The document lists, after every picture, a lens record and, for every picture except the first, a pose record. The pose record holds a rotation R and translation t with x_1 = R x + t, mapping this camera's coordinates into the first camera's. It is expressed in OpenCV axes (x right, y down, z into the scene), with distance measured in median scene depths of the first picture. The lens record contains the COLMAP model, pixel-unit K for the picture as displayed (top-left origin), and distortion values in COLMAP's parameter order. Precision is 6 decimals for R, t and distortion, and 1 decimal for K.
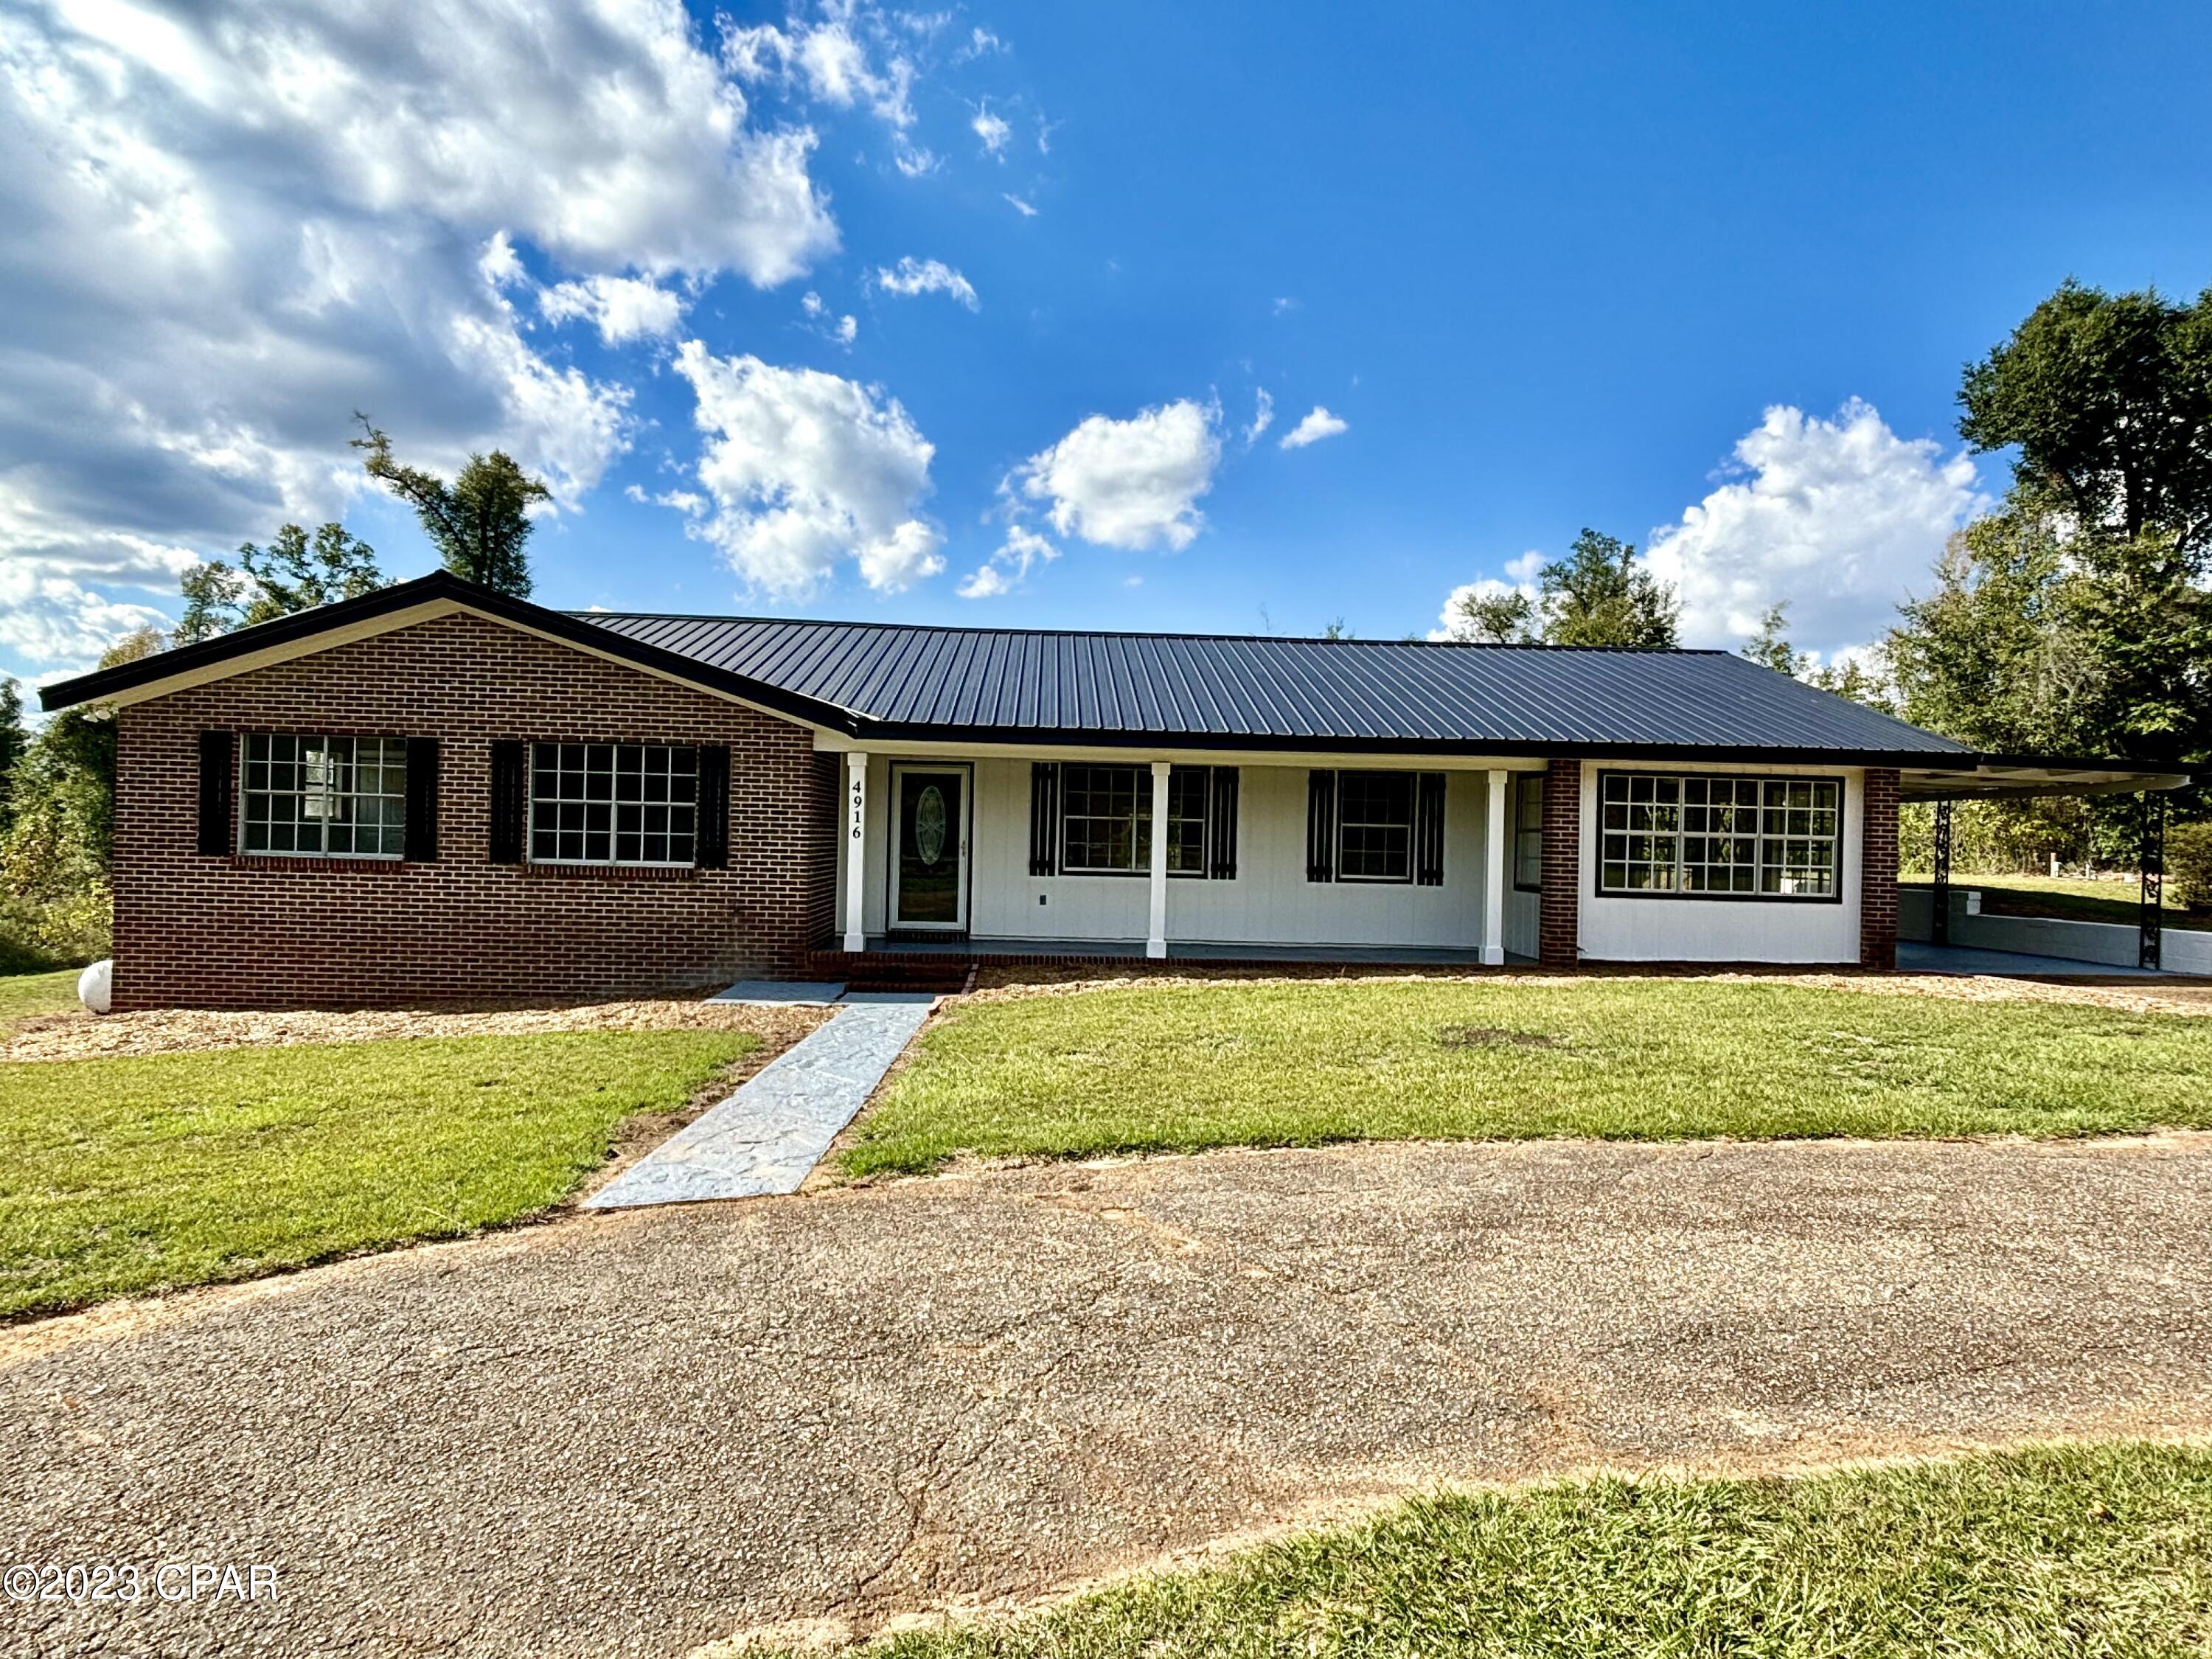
lens RADIAL K [[1301.0, 0, 1106.0], [0, 1301.0, 829.5], [0, 0, 1]] dist [0.042767, -0.000251]
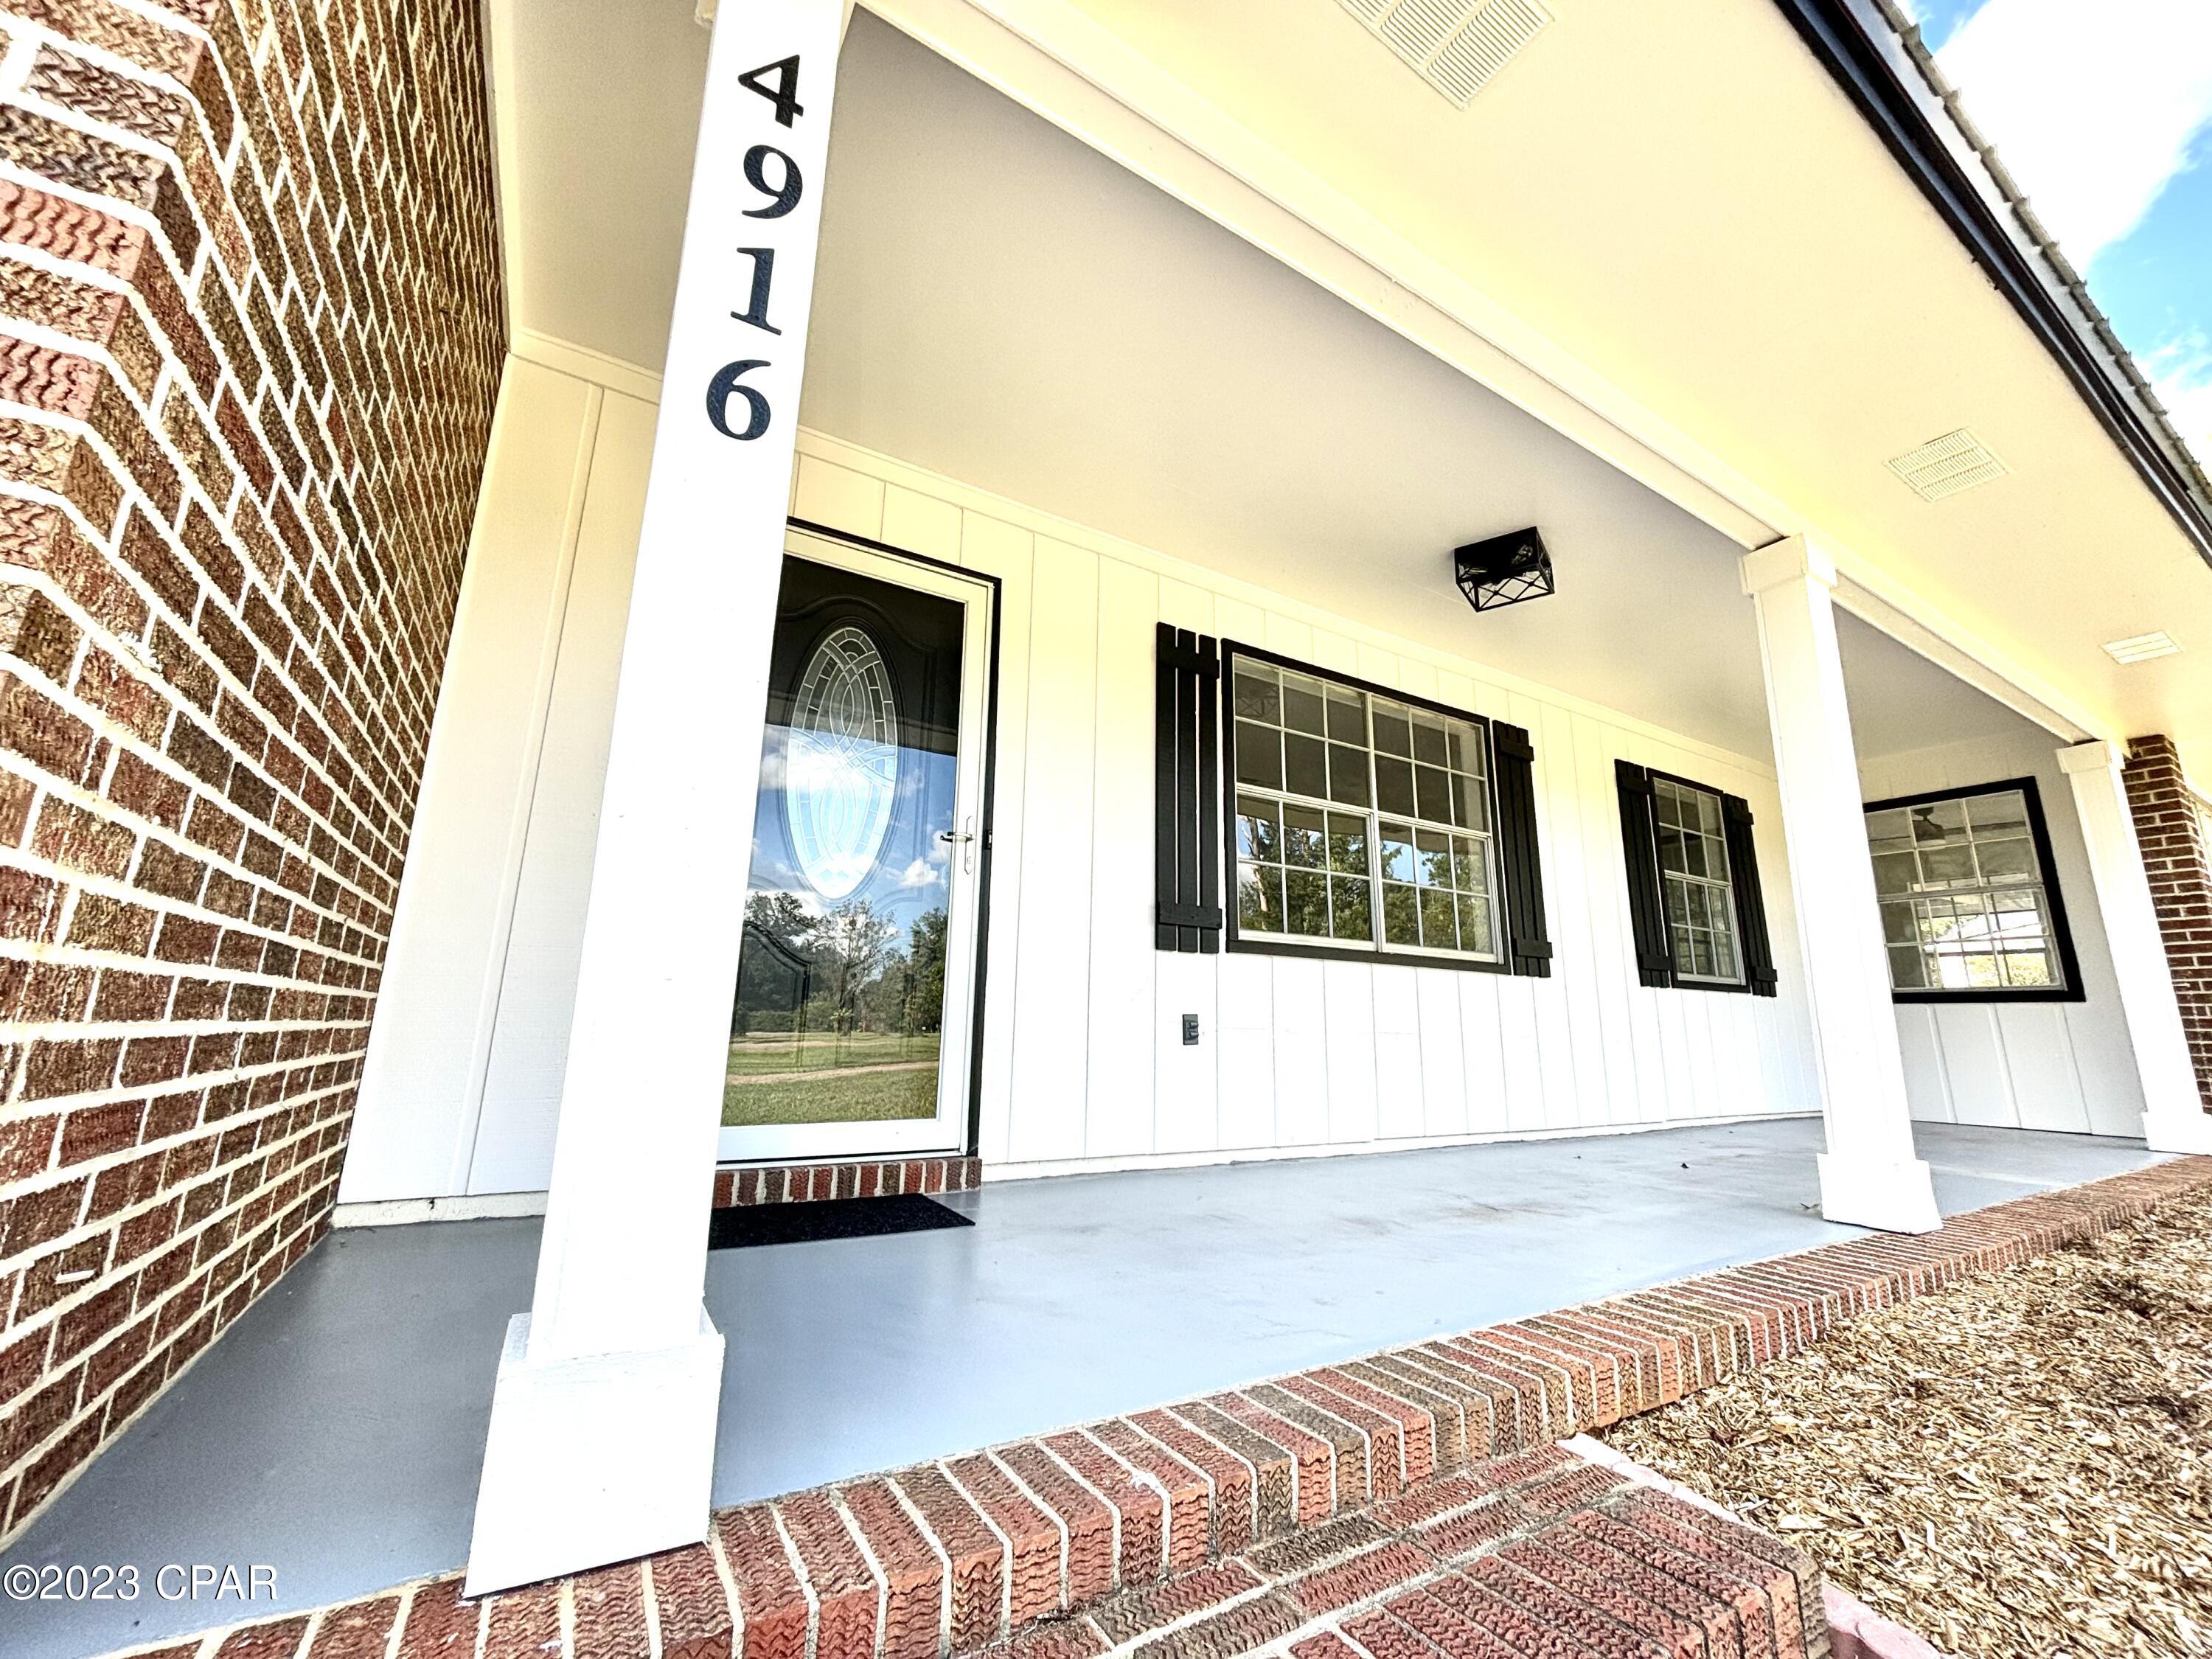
lens RADIAL K [[894.9, 0, 1106.0], [0, 894.9, 829.5], [0, 0, 1]] dist [0.000117, -0.000308]
pose [[0.879957, 0.093890, 0.465683, -0.185656], [0.006154, 0.977939, -0.208799, 0.055391], [-0.475014, 0.186600, 0.859966, 0.871049]]
